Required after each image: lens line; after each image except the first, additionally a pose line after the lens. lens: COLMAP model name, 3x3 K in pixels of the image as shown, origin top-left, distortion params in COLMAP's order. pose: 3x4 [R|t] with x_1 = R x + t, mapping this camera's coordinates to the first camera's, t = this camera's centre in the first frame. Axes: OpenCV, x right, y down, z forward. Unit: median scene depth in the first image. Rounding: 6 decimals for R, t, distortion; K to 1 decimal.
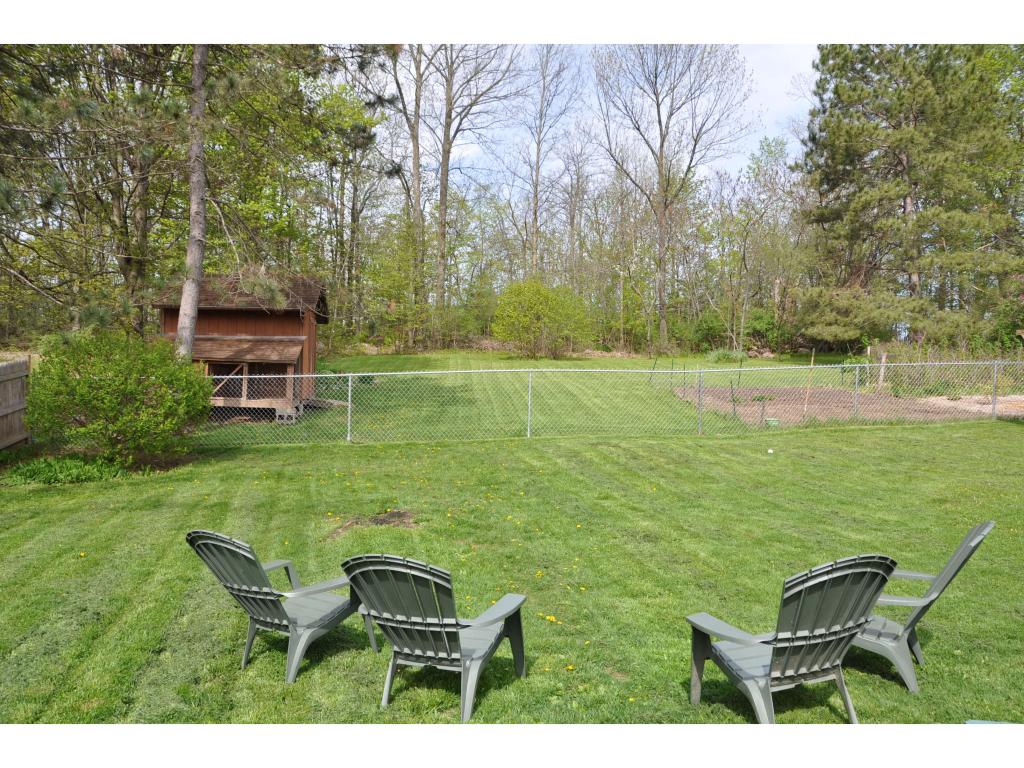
lens RADIAL K [[796.4, 0, 502.6], [0, 796.4, 401.0], [0, 0, 1]] dist [-0.166279, 0.118870]
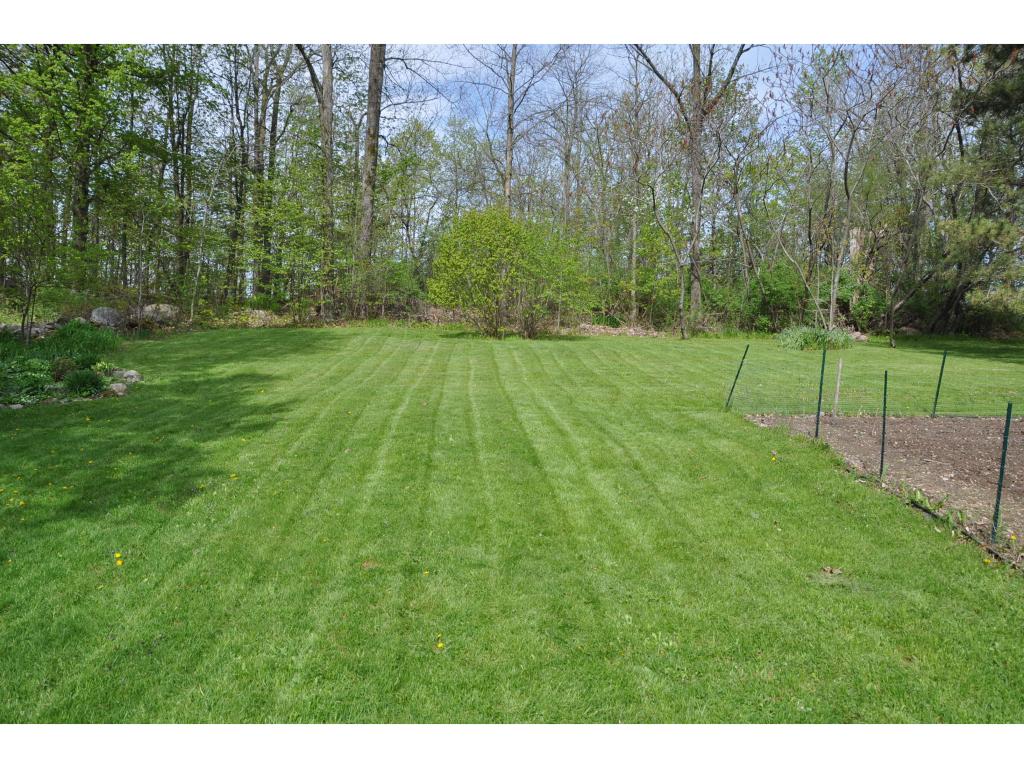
lens RADIAL K [[796.4, 0, 502.6], [0, 796.4, 401.0], [0, 0, 1]] dist [-0.166279, 0.118870]
pose [[0.999880, 0.014719, 0.004876, 0.038389], [-0.014872, 0.999339, 0.033162, -0.021462], [-0.004385, -0.033231, 0.999438, 0.348089]]
